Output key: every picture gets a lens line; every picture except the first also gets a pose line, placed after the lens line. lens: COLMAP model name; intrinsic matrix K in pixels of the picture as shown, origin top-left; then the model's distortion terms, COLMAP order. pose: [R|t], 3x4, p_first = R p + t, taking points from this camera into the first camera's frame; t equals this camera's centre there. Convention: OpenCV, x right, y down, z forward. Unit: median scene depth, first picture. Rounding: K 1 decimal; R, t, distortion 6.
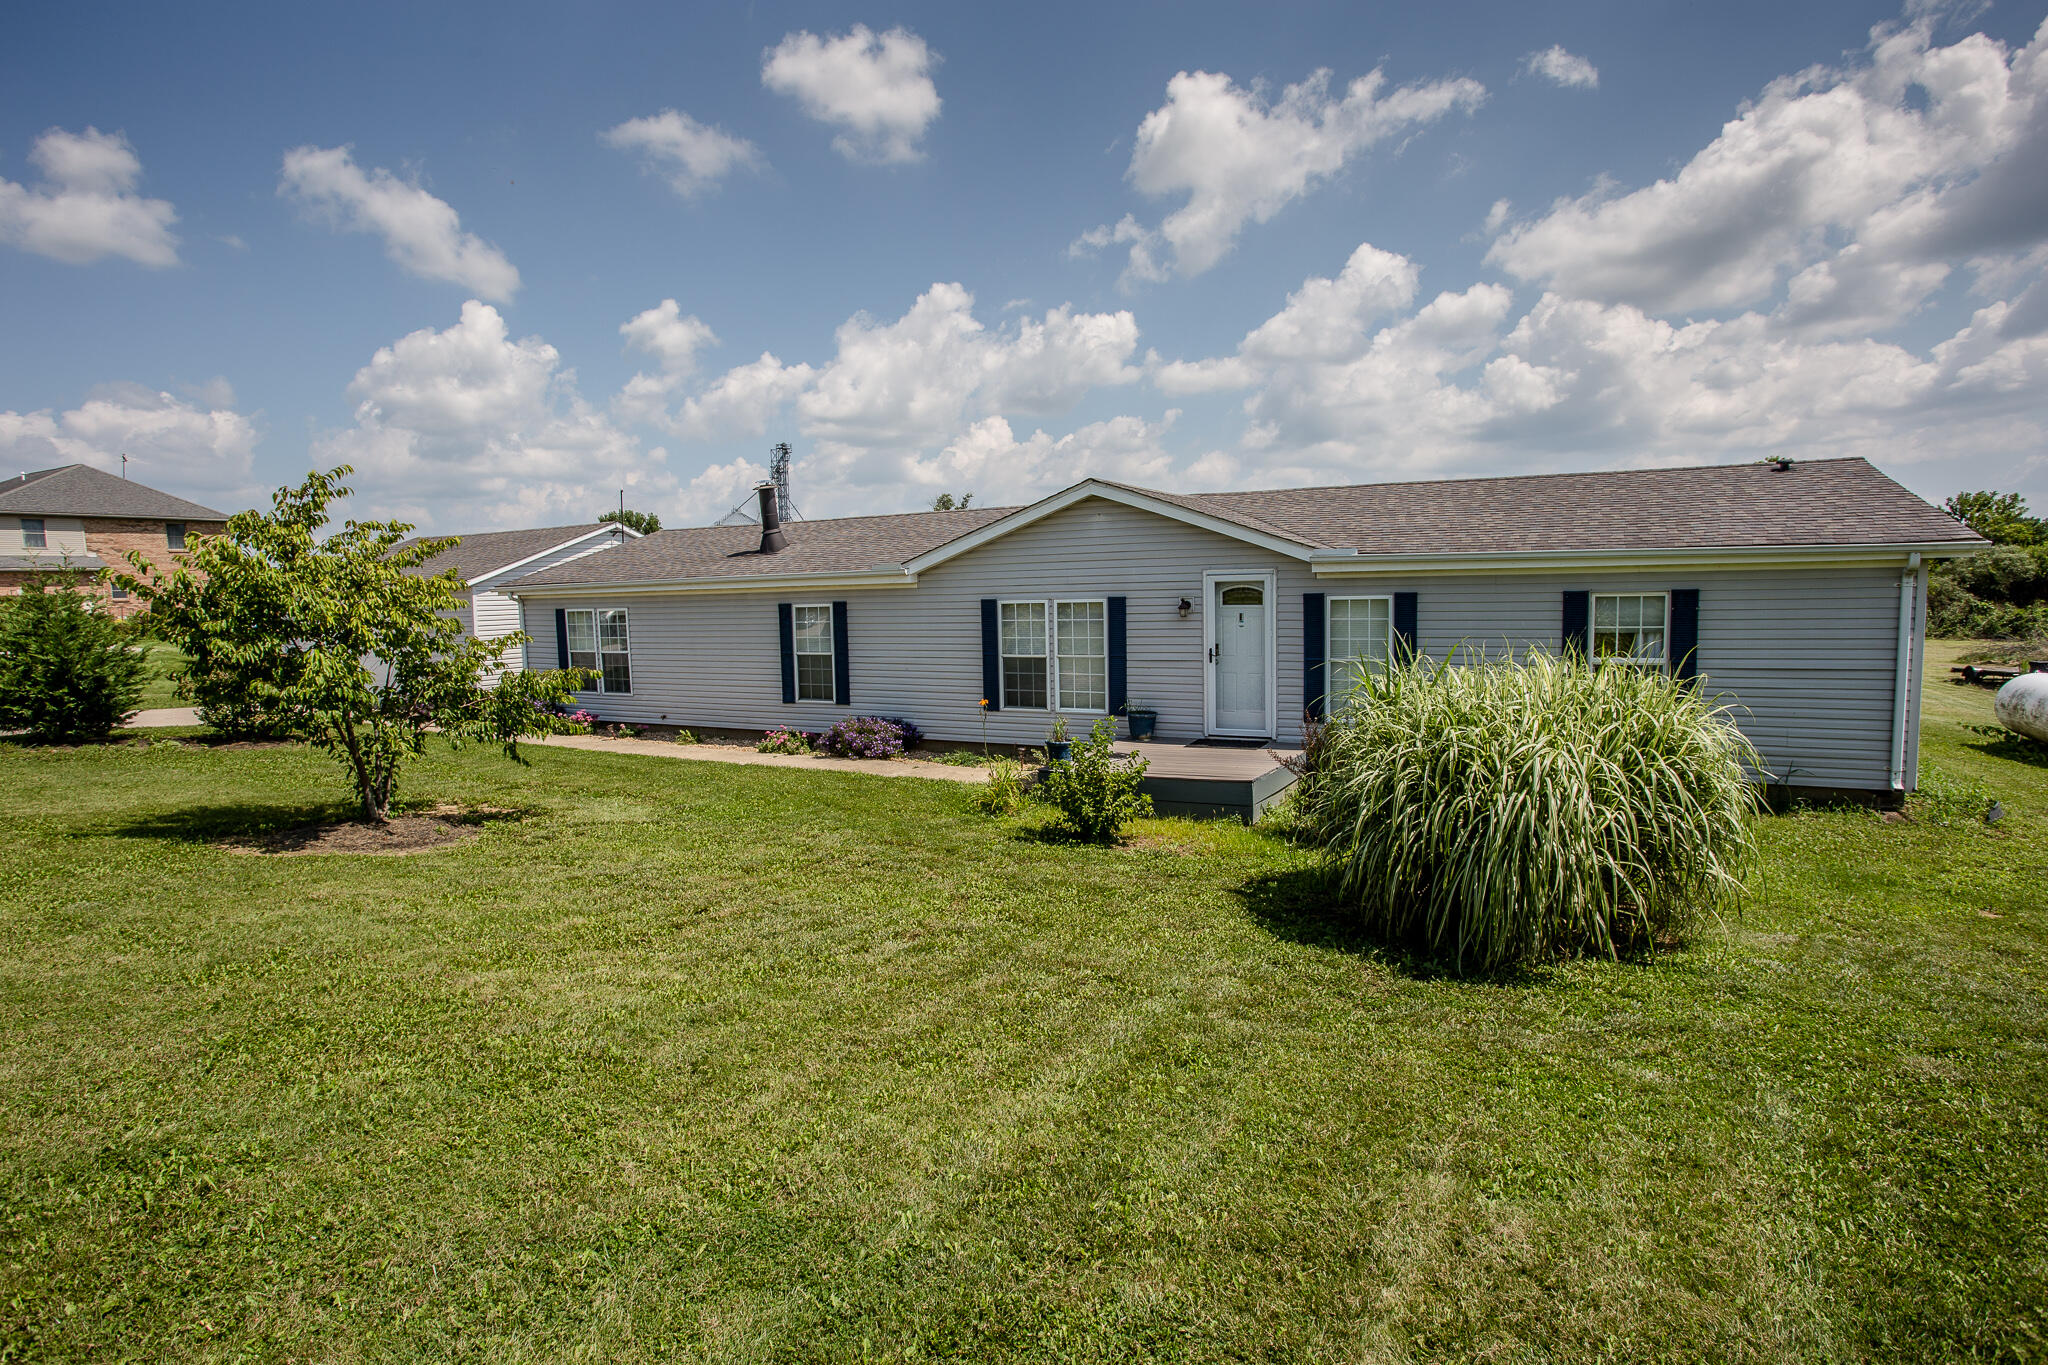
lens RADIAL K [[1107.6, 0, 983.7], [0, 1107.6, 678.1], [0, 0, 1]] dist [-0.079872, 0.038598]
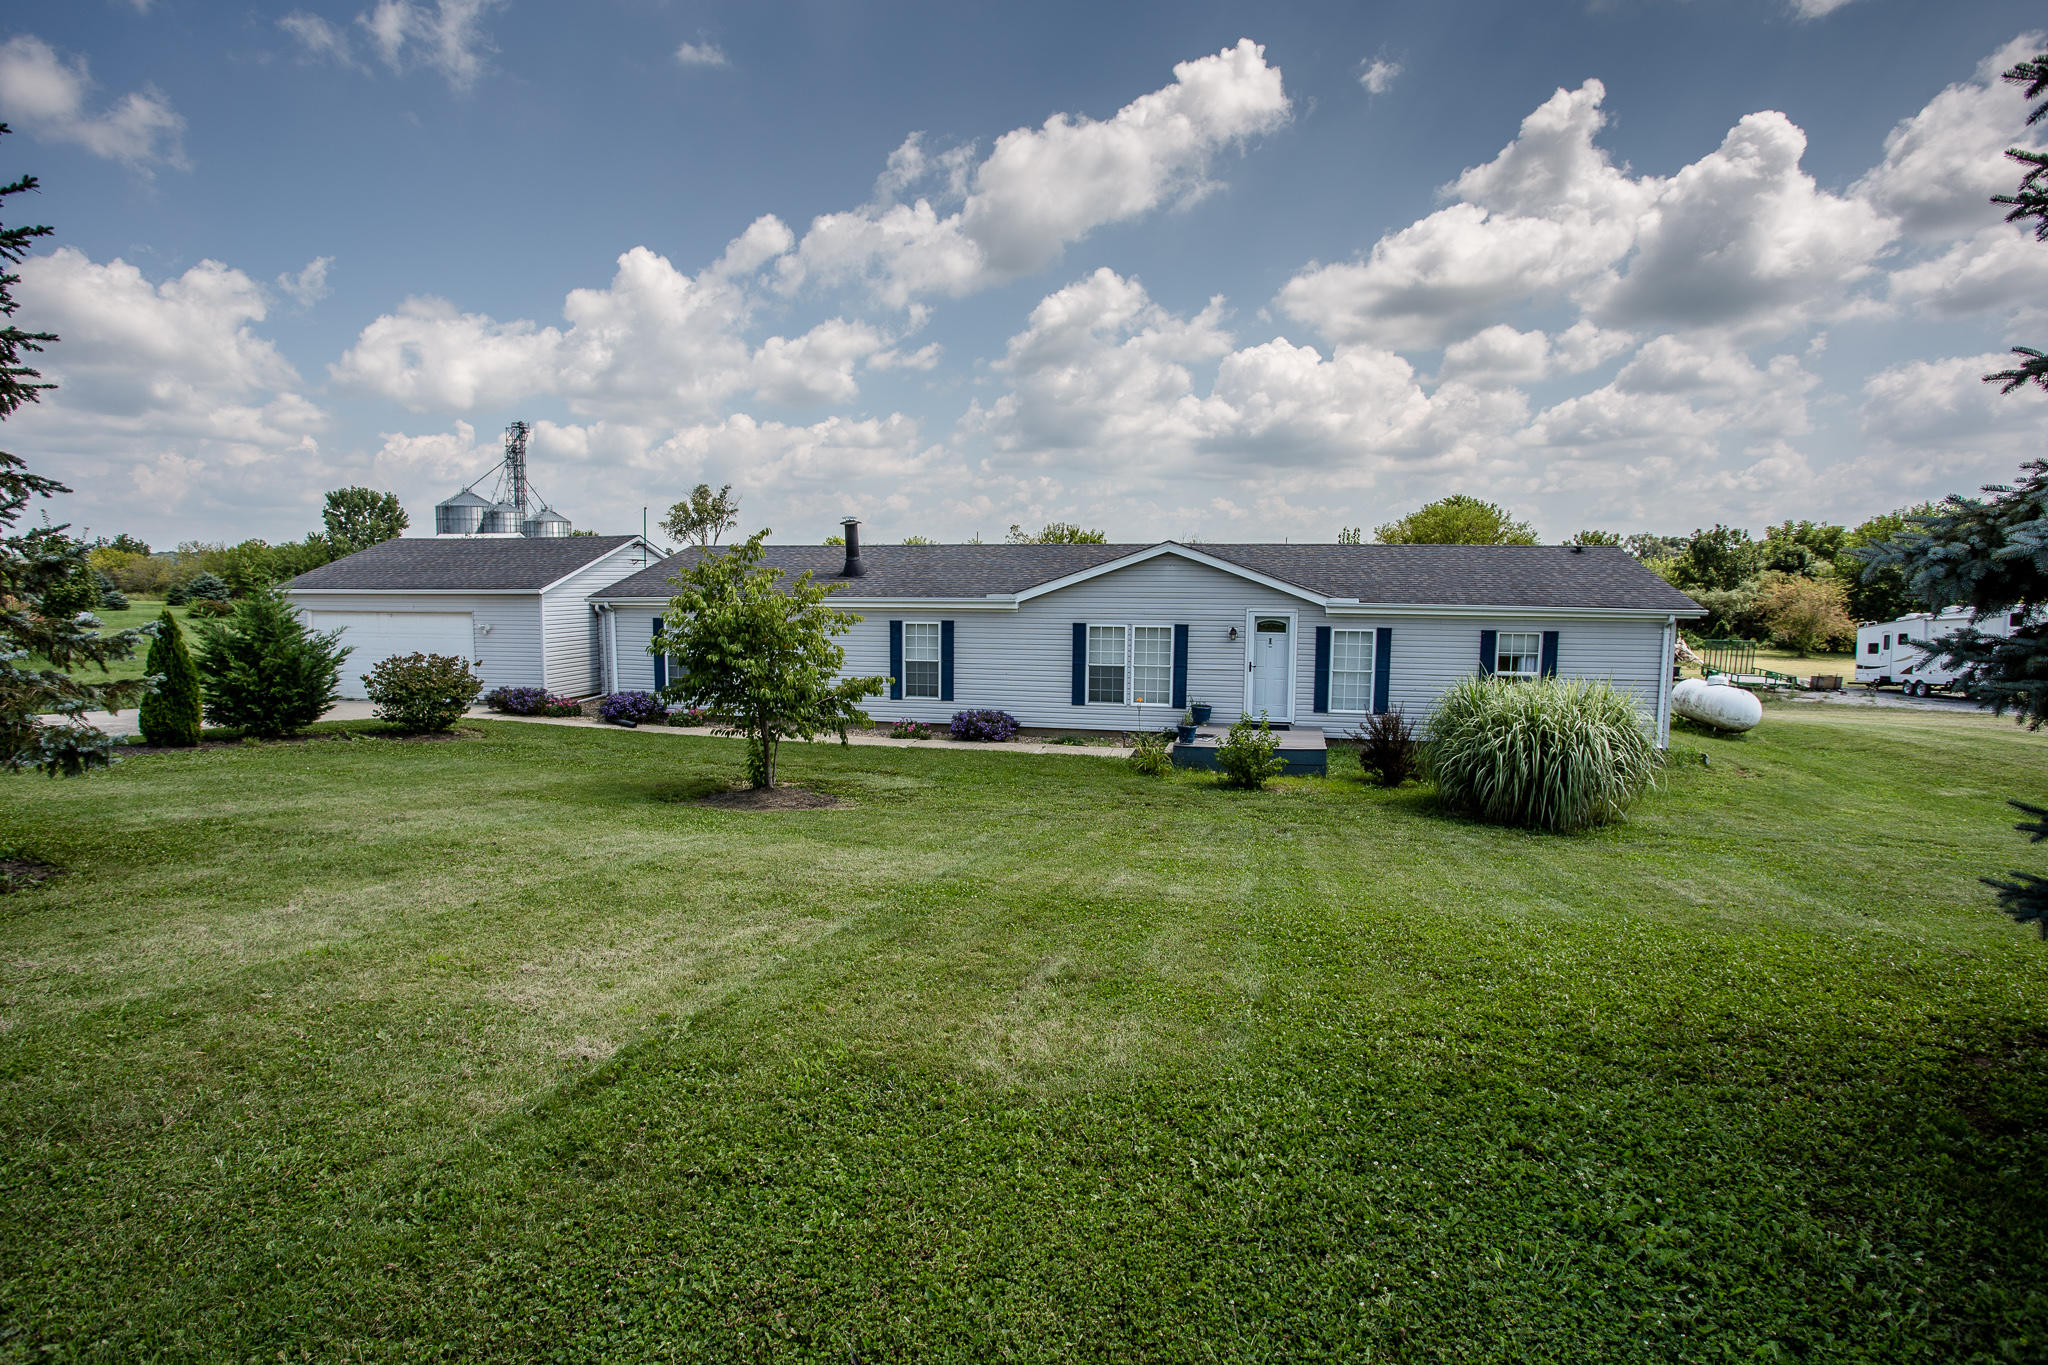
lens RADIAL K [[1107.6, 0, 983.7], [0, 1107.6, 678.1], [0, 0, 1]] dist [-0.079872, 0.038598]
pose [[0.963991, 0.002323, 0.265923, -0.473523], [-0.005314, 0.999930, 0.010529, -0.017235], [-0.265880, -0.011563, 0.963937, -0.279623]]
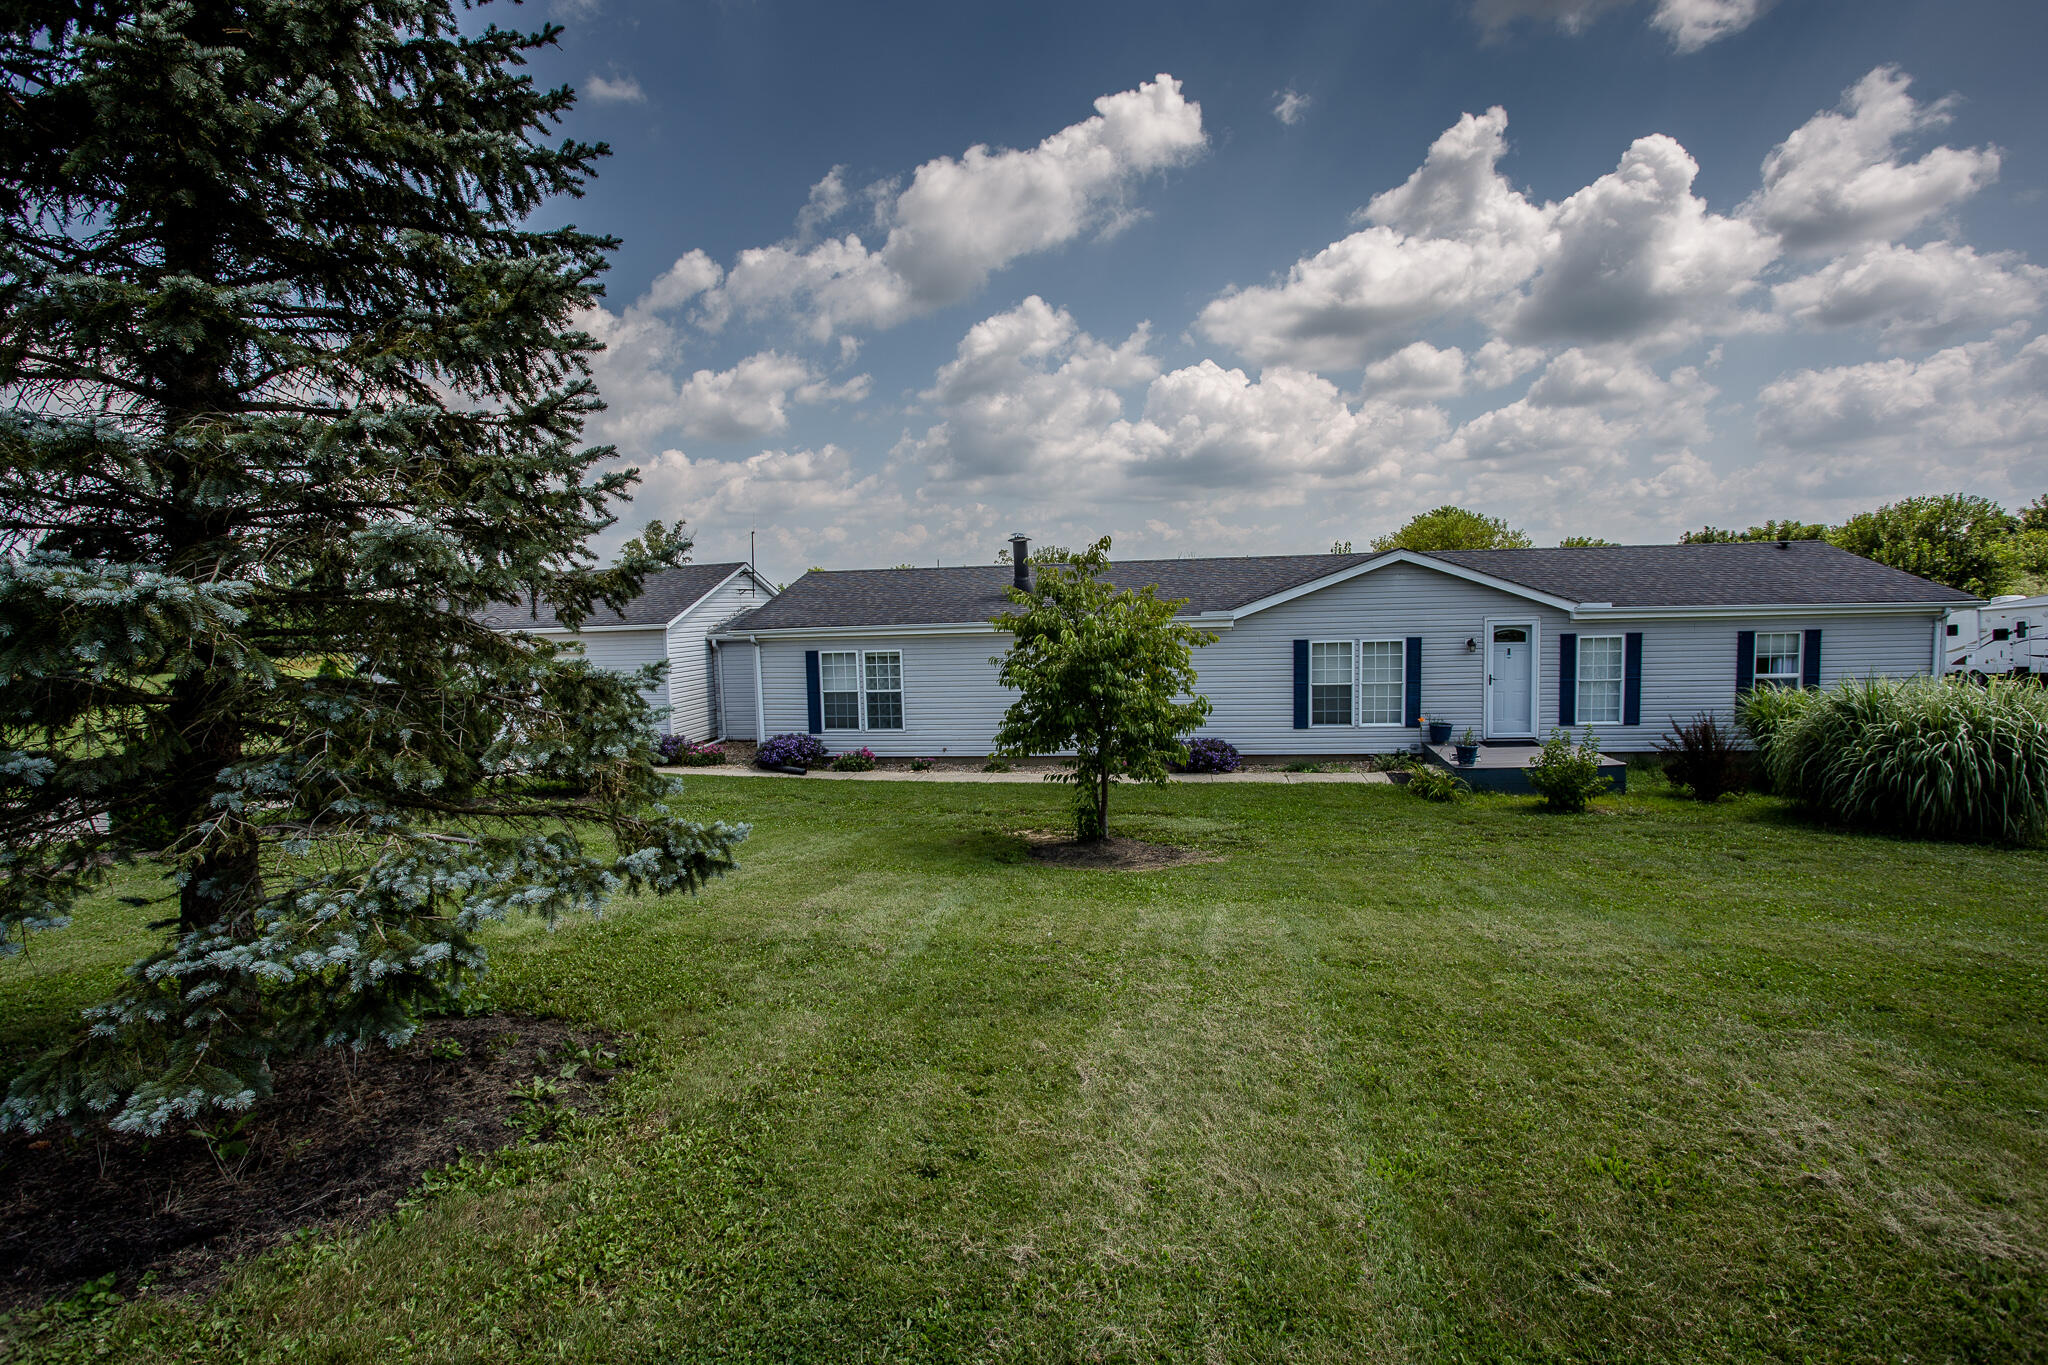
lens RADIAL K [[1107.6, 0, 983.7], [0, 1107.6, 678.1], [0, 0, 1]] dist [-0.079872, 0.038598]
pose [[0.946674, -0.026704, 0.321085, -0.743748], [0.032942, 0.999359, -0.014010, -0.022174], [-0.320505, 0.023841, 0.946947, -0.064237]]
